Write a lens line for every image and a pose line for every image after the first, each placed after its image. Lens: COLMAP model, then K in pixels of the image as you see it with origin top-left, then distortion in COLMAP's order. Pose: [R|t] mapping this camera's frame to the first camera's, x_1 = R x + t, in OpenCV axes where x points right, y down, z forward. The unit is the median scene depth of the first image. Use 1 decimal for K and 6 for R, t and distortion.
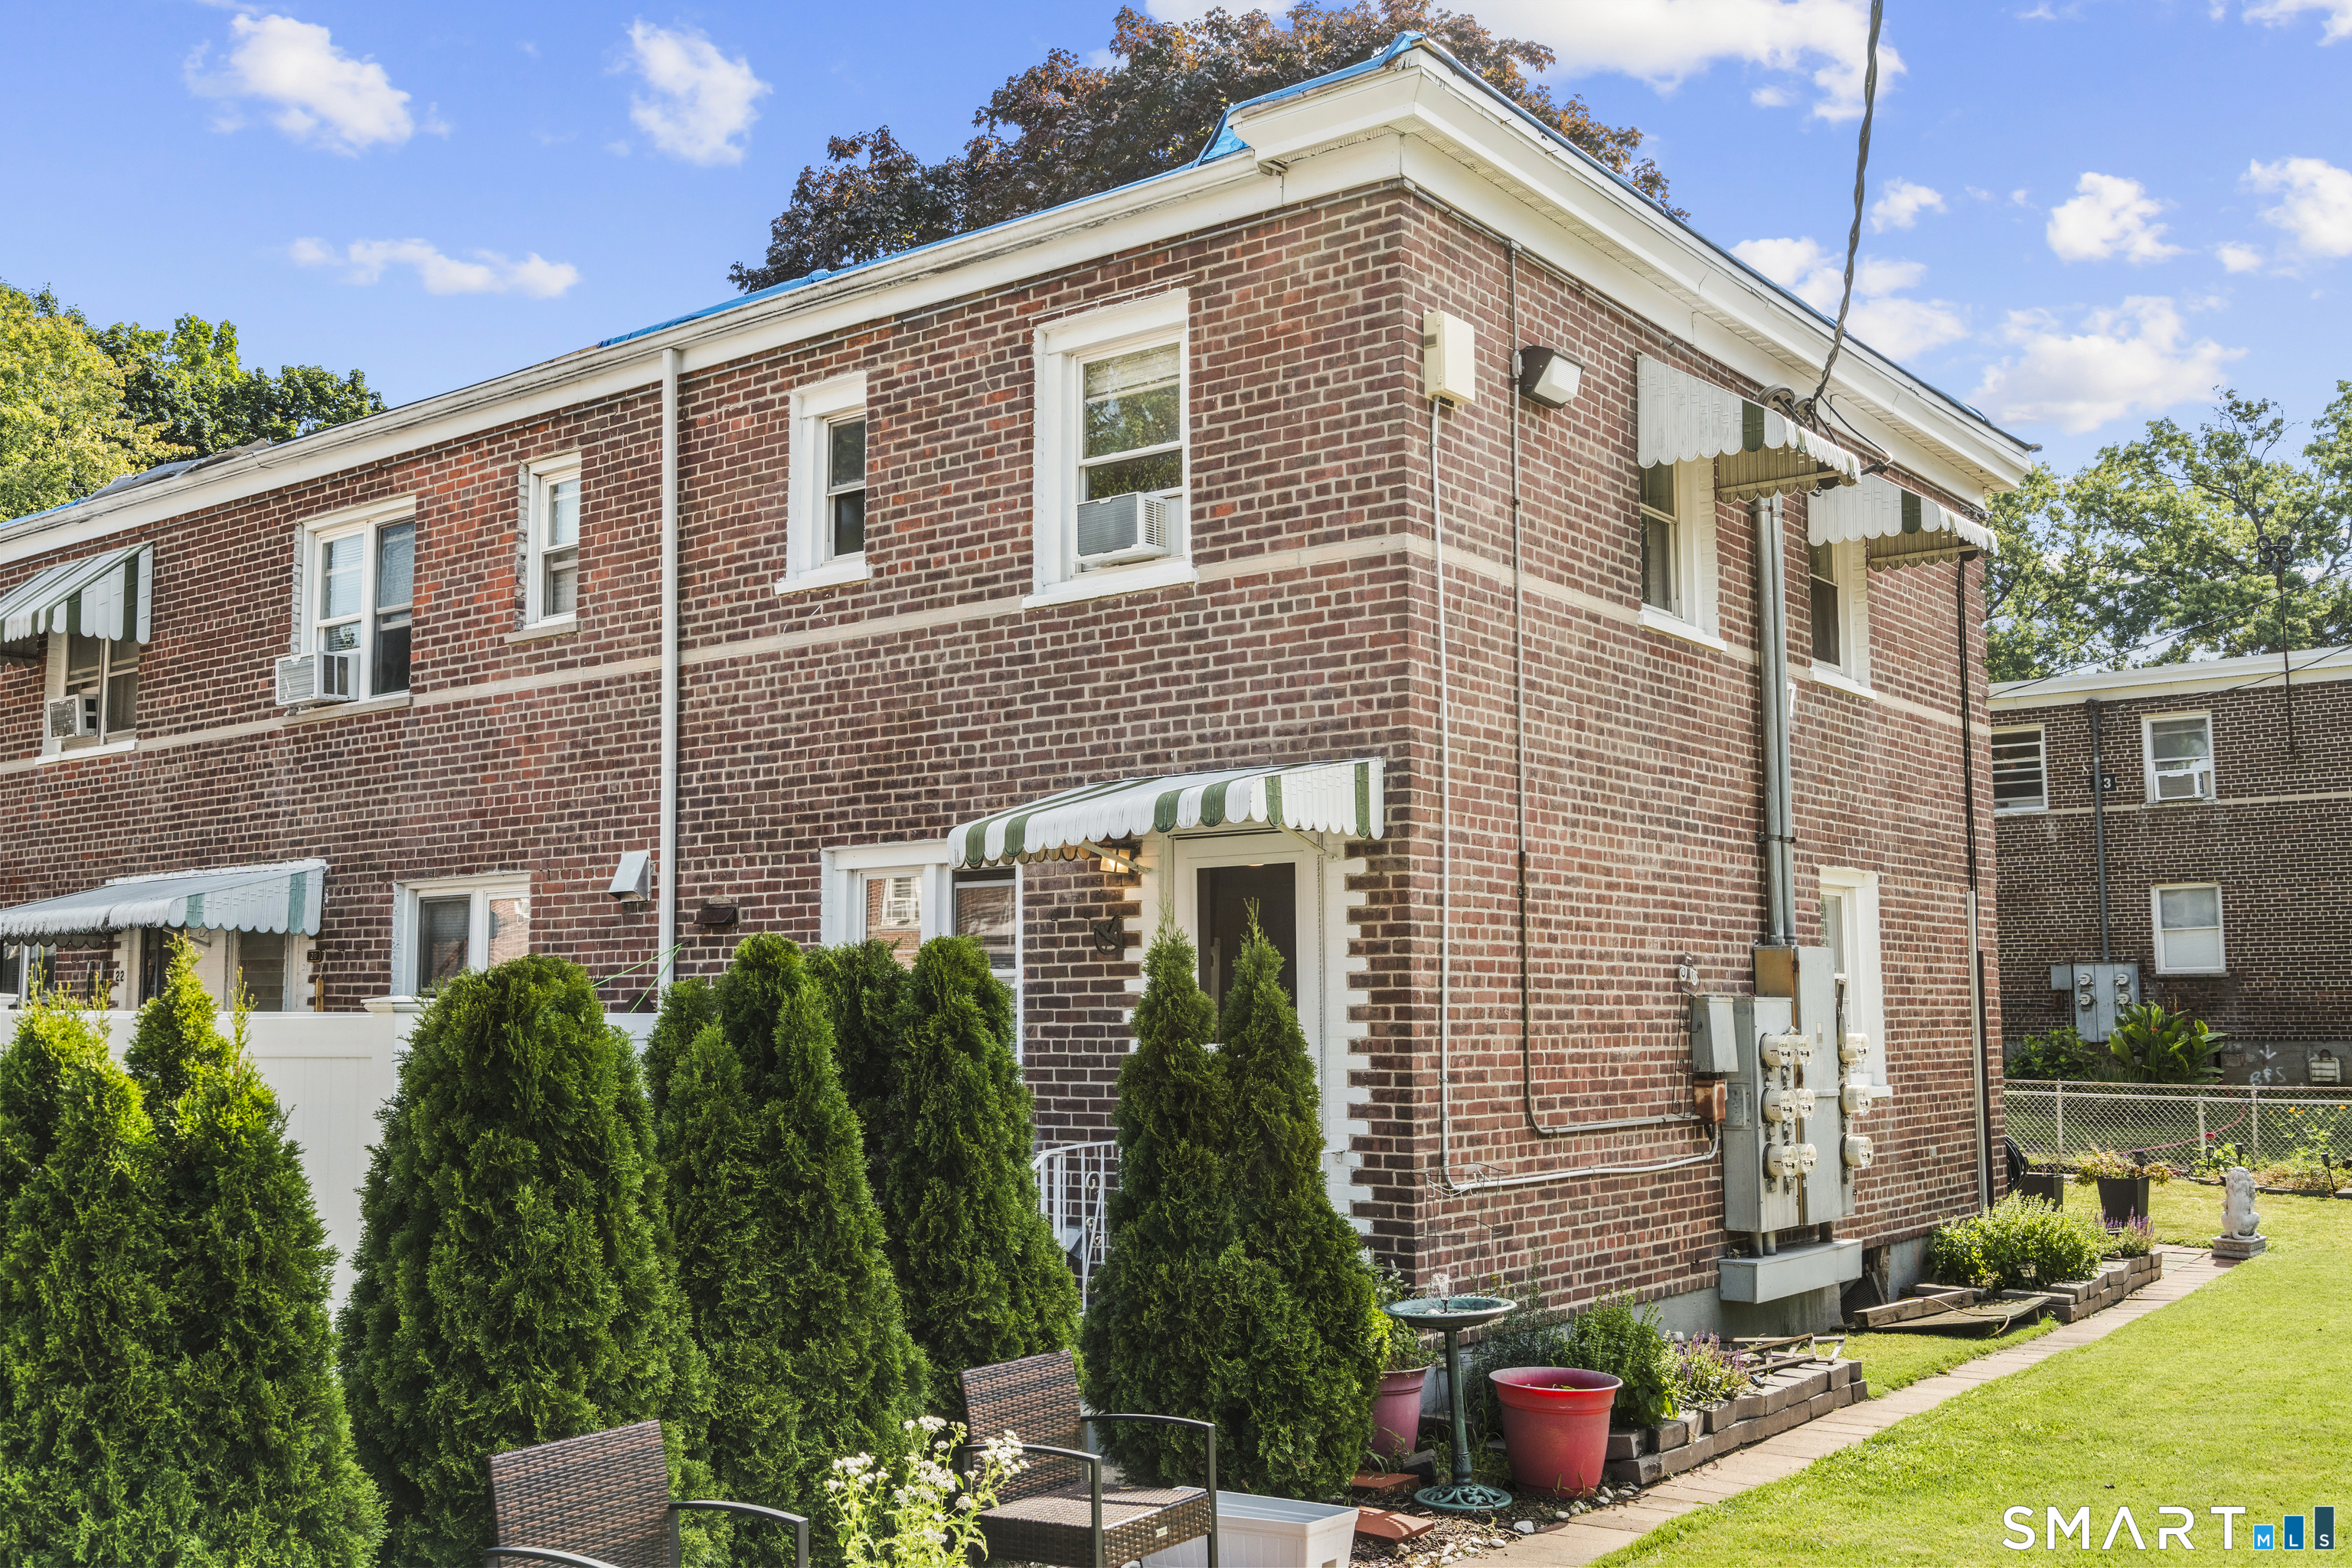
lens RADIAL K [[2185.1, 0, 1171.2], [0, 2185.1, 771.1], [0, 0, 1]] dist [0.000573, 0.000000]
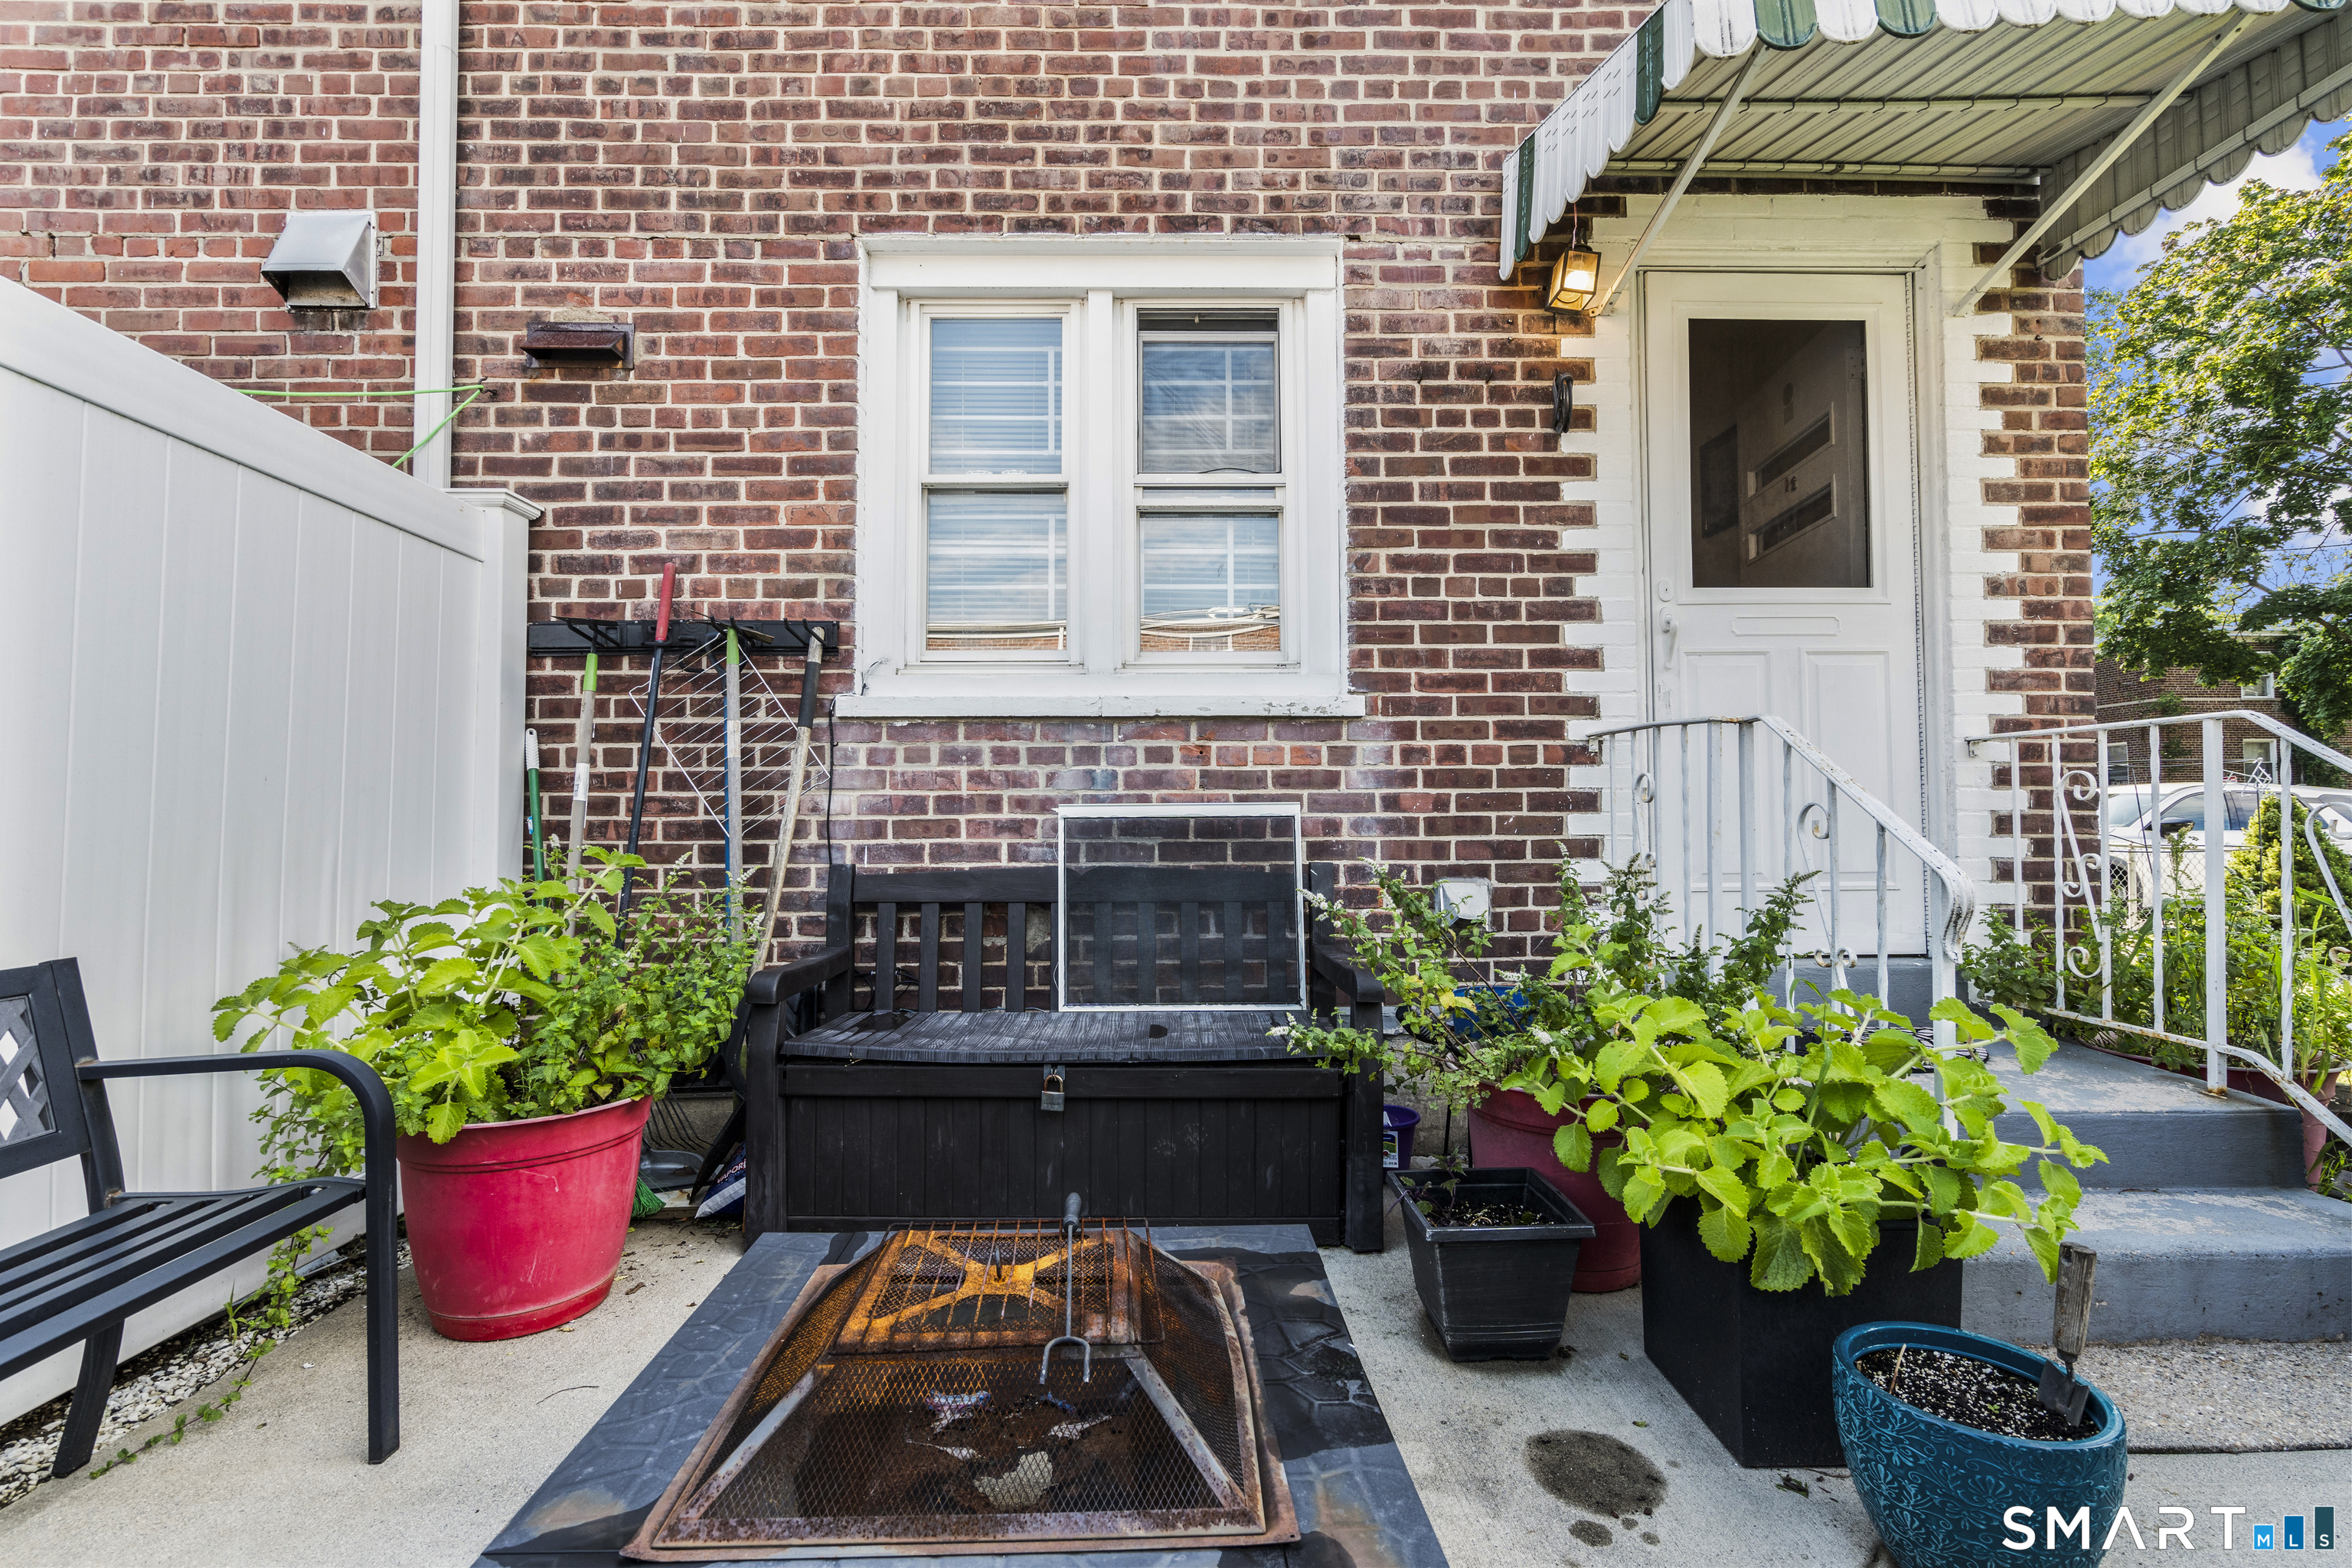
lens RADIAL K [[1051.9, 0, 1175.3], [0, 1051.9, 790.4], [0, 0, 1]] dist [-0.006343, 0.003350]
pose [[0.785351, 0.026208, 0.618495, -0.260753], [-0.071863, 0.996208, 0.049037, 0.158155], [-0.614865, -0.082958, 0.784257, 0.741492]]
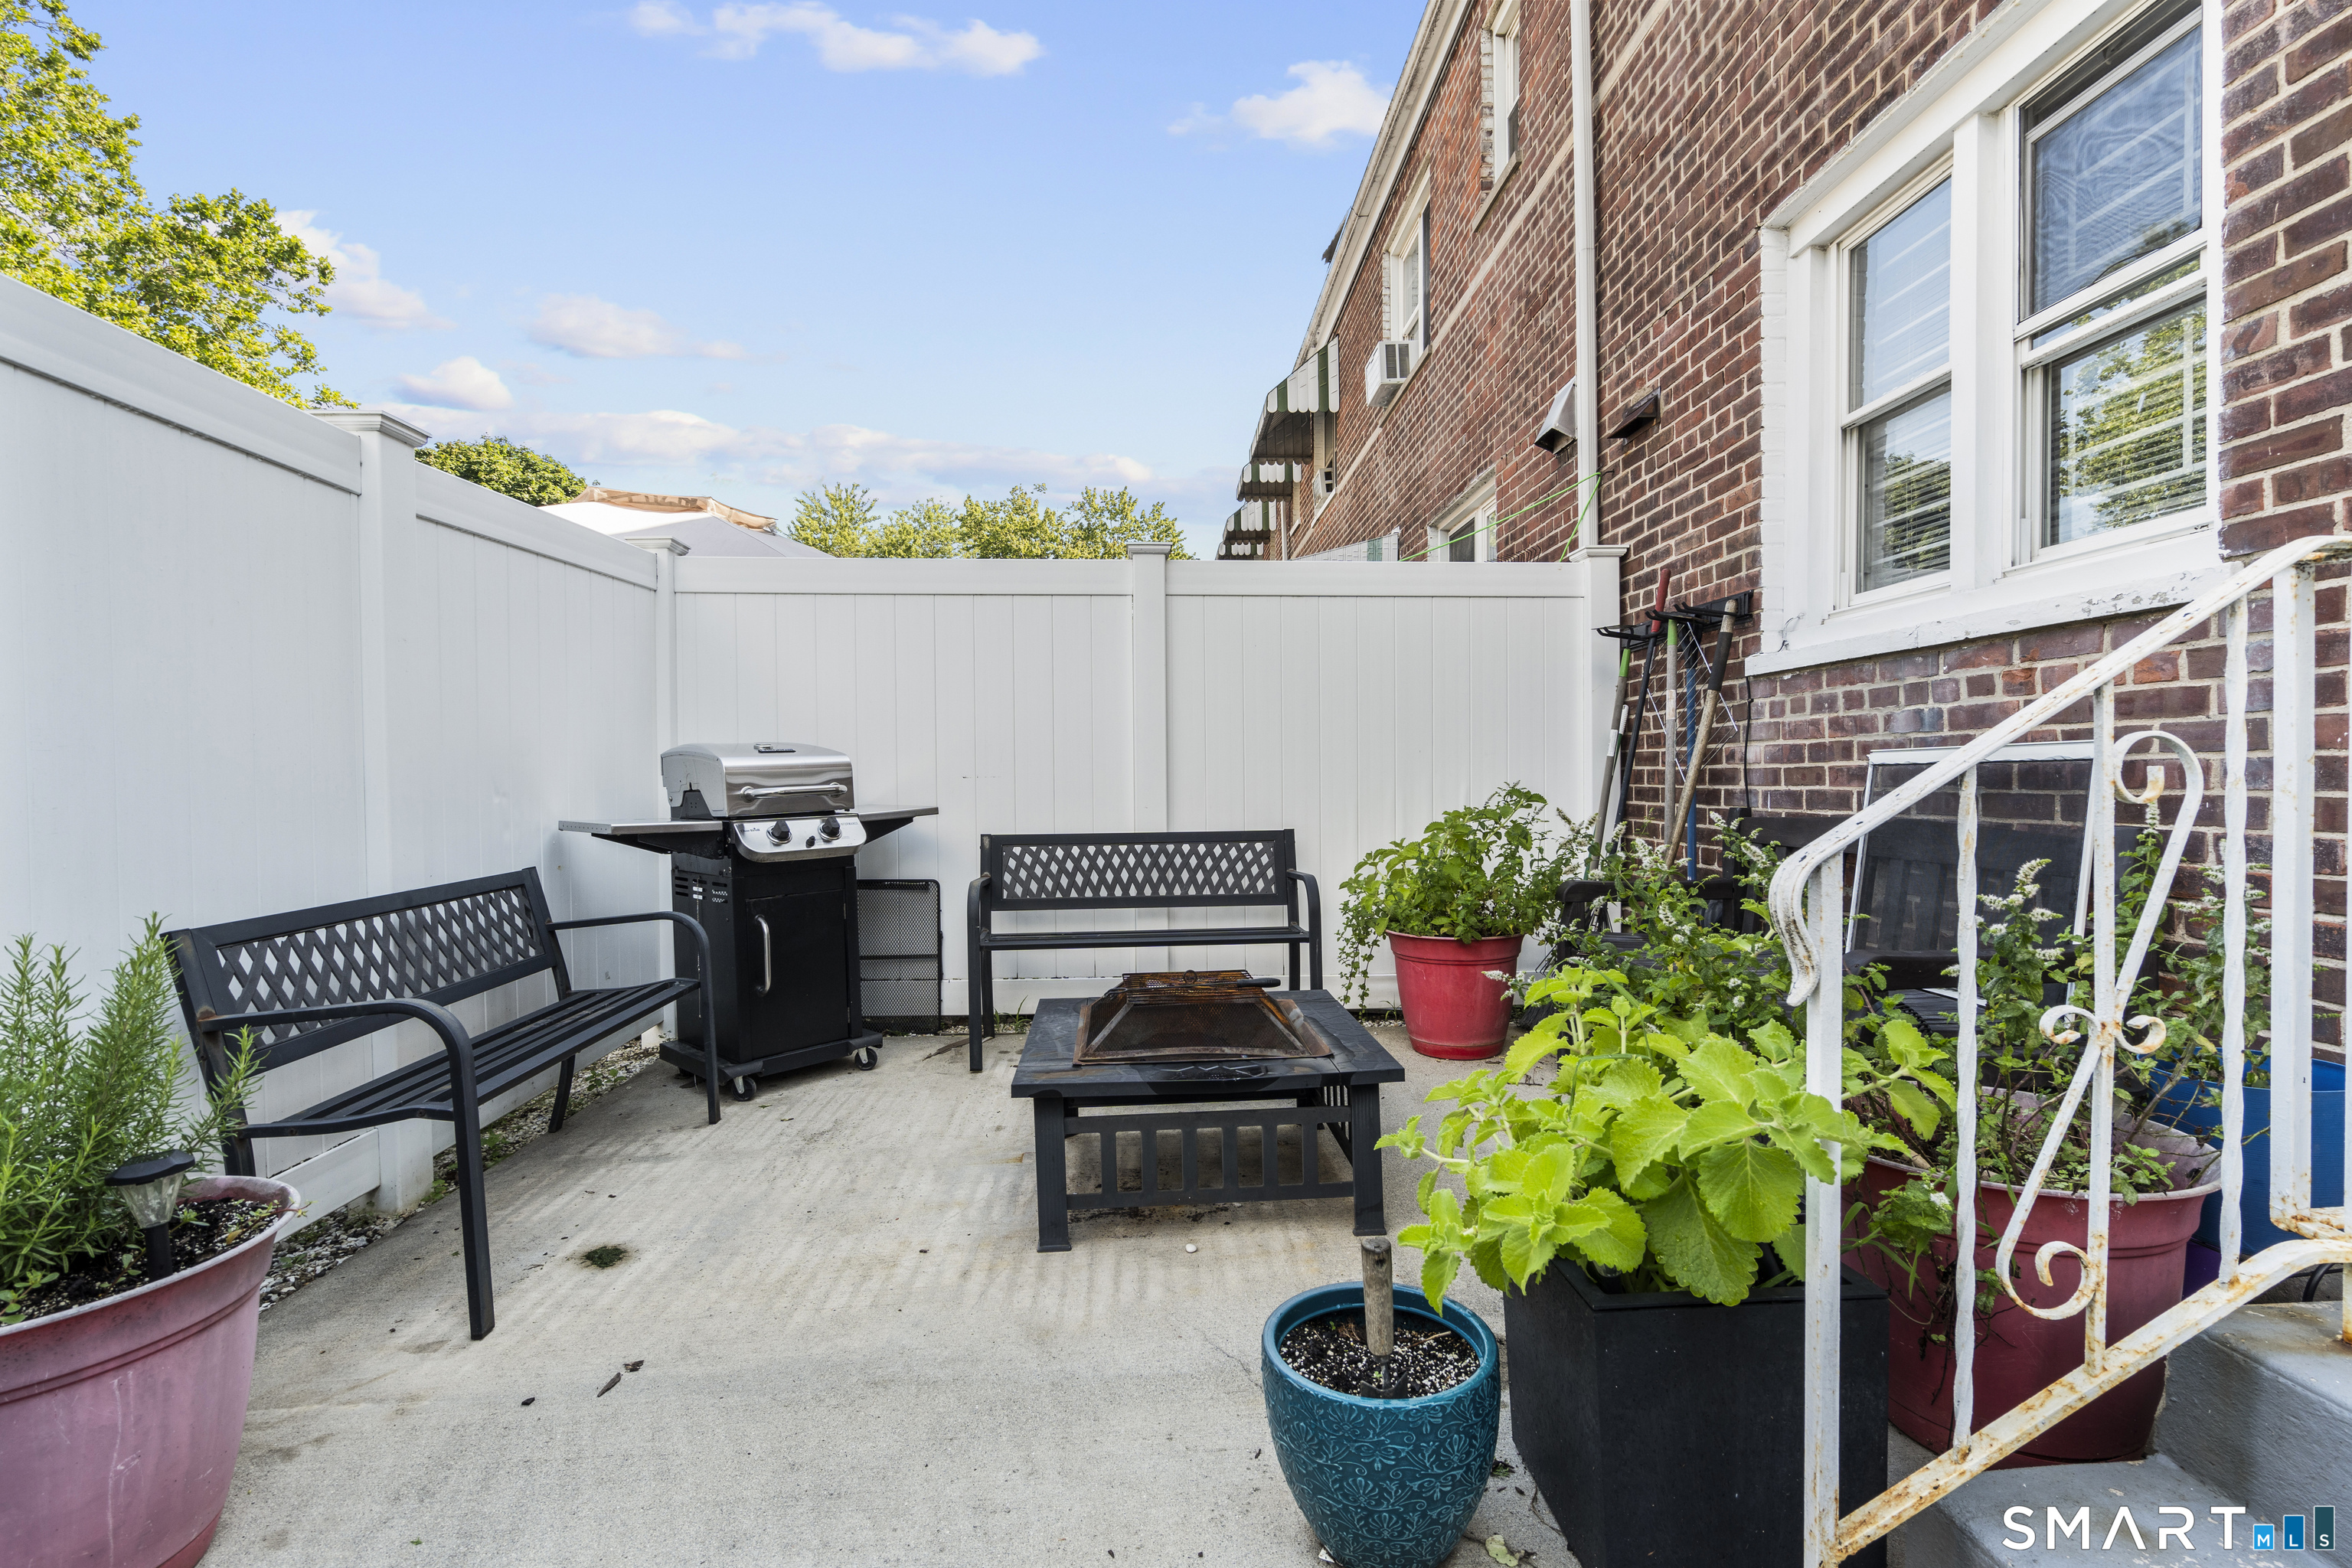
lens RADIAL K [[1051.9, 0, 1181.5], [0, 1051.9, 792.9], [0, 0, 1]] dist [-0.006343, 0.003350]
pose [[0.635955, 0.013973, -0.771600, -0.038680], [0.088678, 0.991890, 0.091051, 0.150274], [0.766614, -0.126329, 0.629558, 0.690101]]
